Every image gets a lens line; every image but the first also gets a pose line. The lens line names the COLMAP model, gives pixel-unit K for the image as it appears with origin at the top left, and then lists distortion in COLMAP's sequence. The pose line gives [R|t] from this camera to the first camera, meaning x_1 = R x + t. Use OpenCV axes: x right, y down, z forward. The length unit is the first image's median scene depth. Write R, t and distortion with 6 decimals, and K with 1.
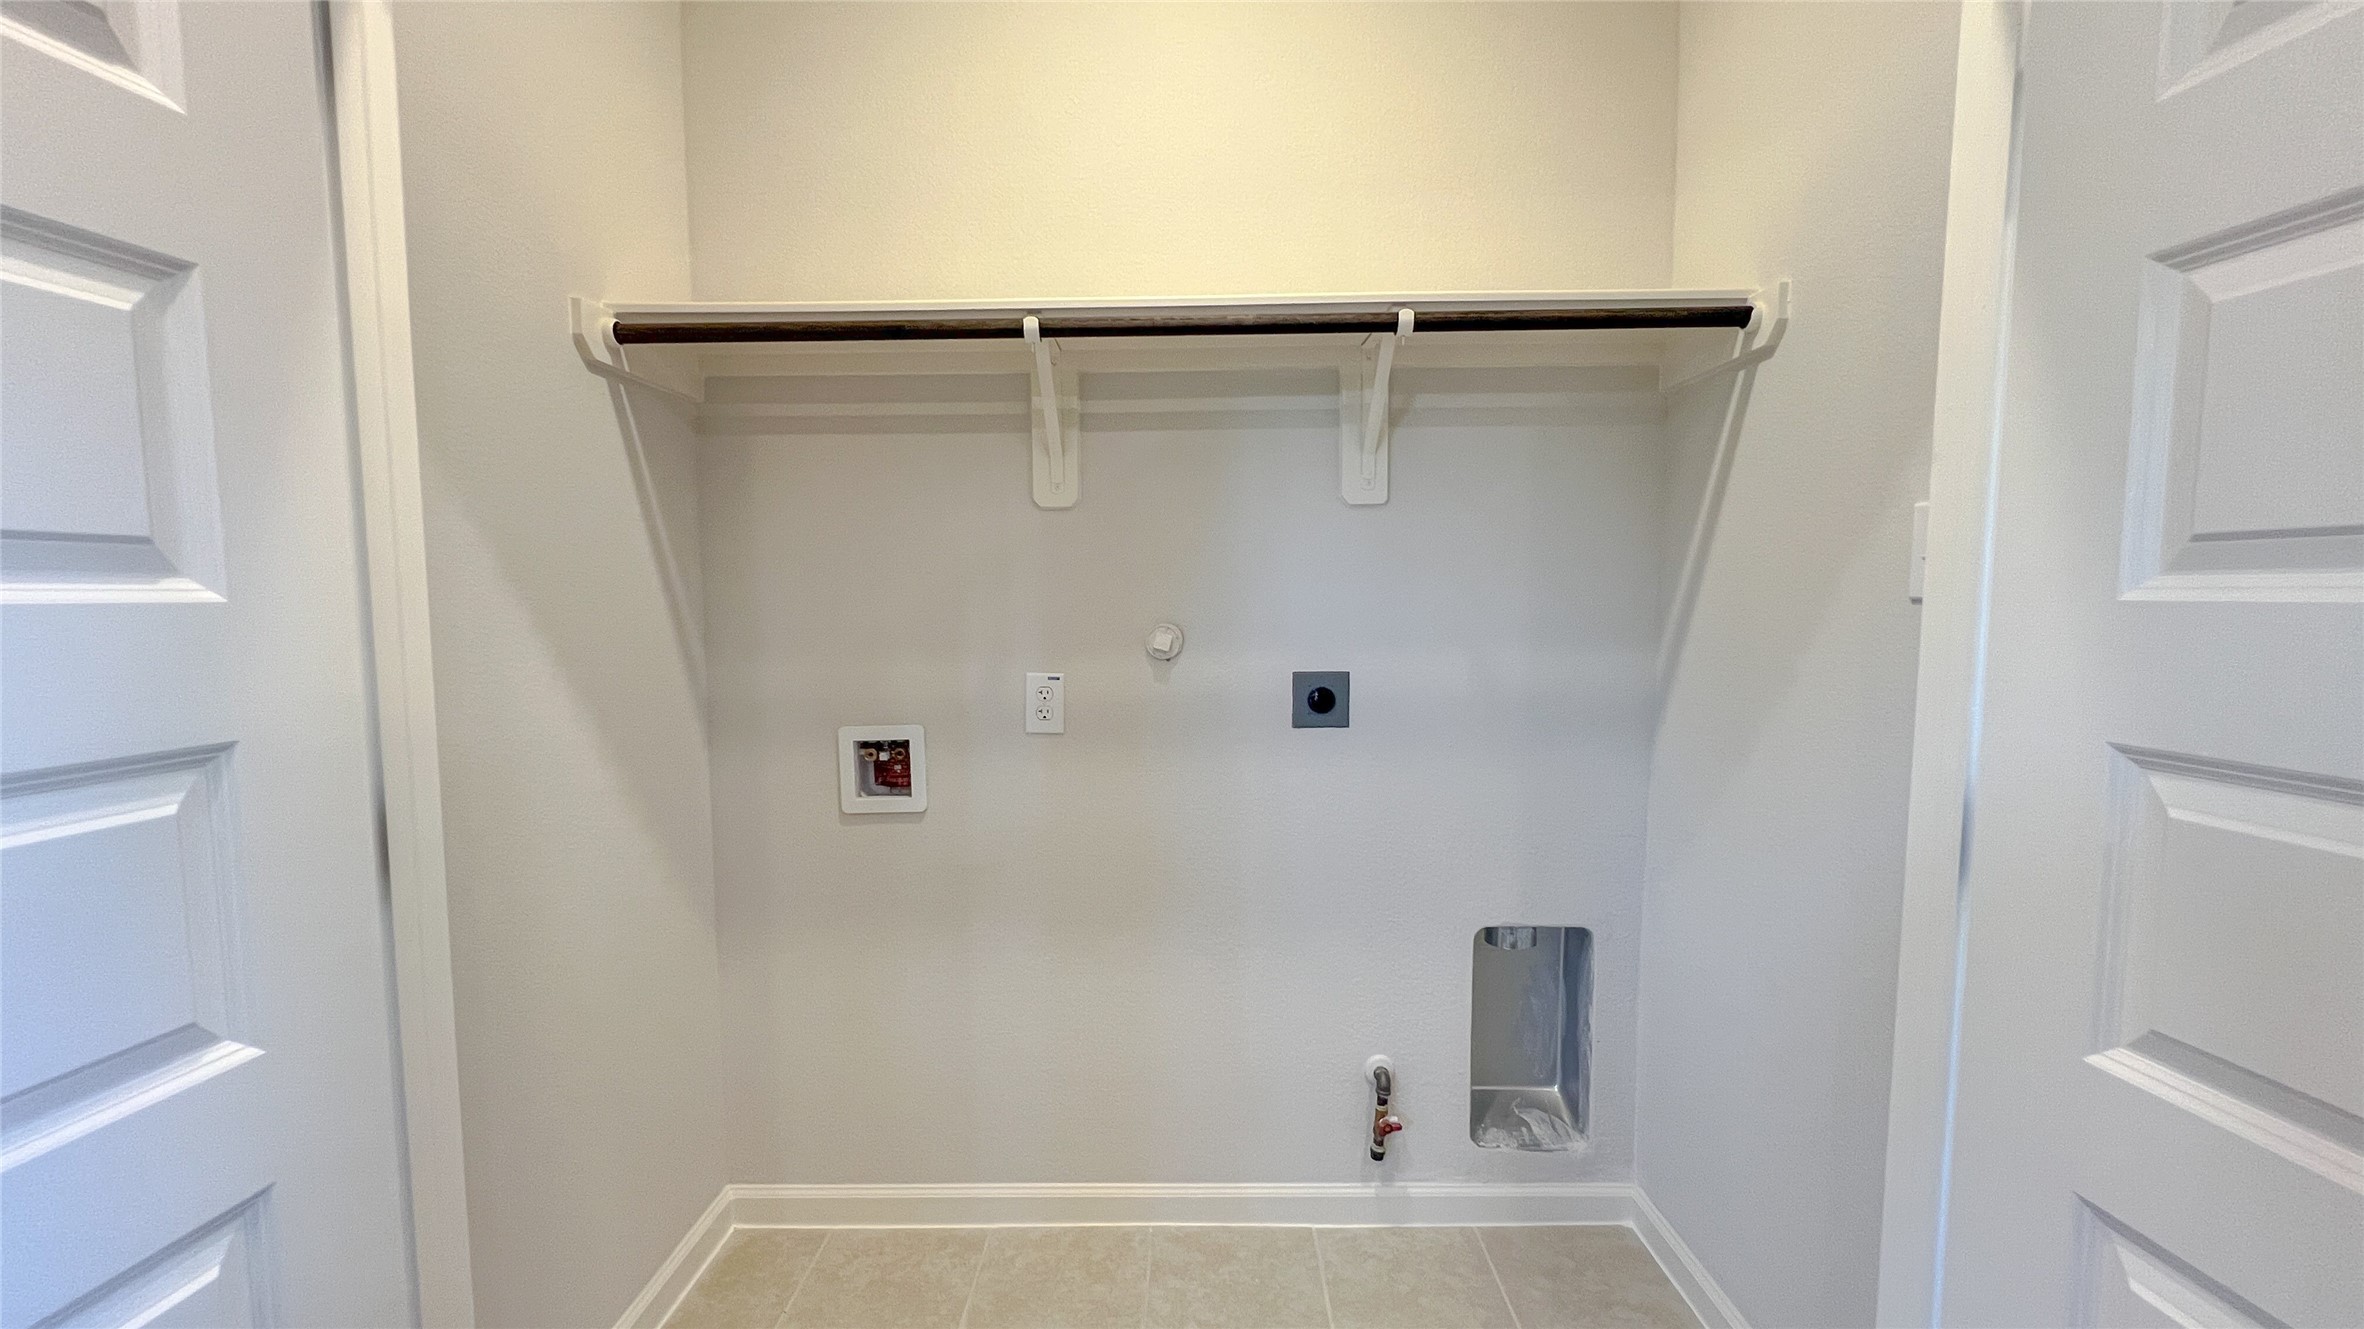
lens RADIAL K [[948.3, 0, 1182.0], [0, 948.3, 664.5], [0, 0, 1]] dist [-0.000637, -0.000092]
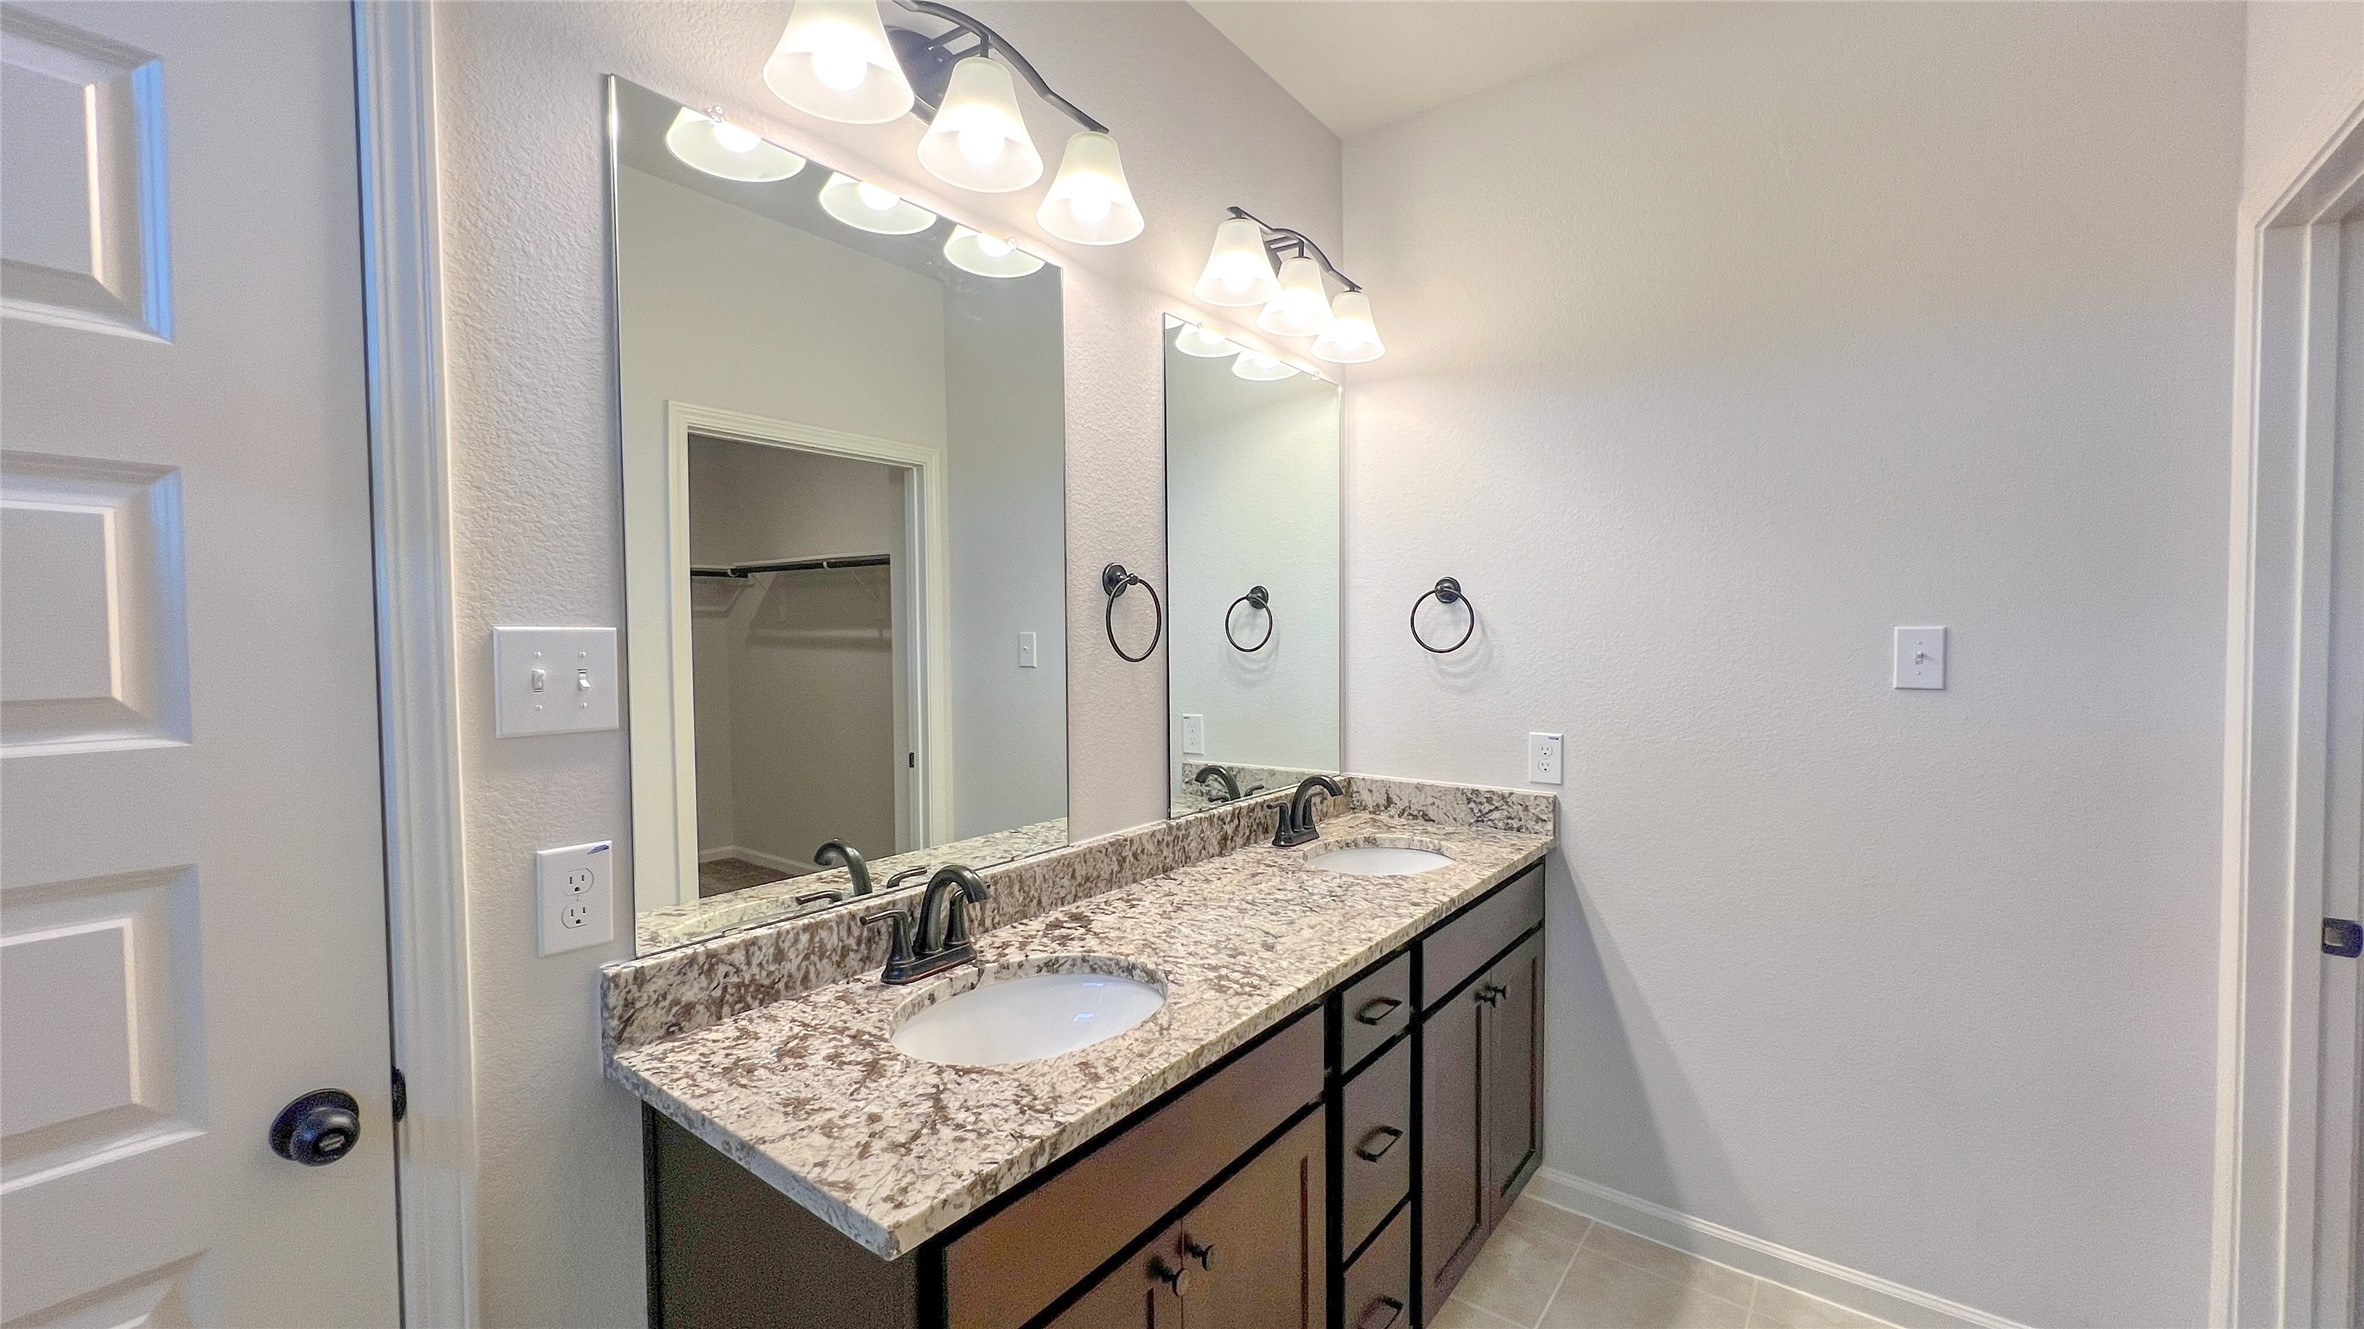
lens RADIAL K [[948.3, 0, 1182.0], [0, 948.3, 664.5], [0, 0, 1]] dist [-0.000637, -0.000092]
pose [[0.801994, 0.026724, -0.596734, 0.723370], [-0.040921, 0.999110, -0.010252, -0.218806], [0.595929, 0.032641, 0.802373, 0.832562]]
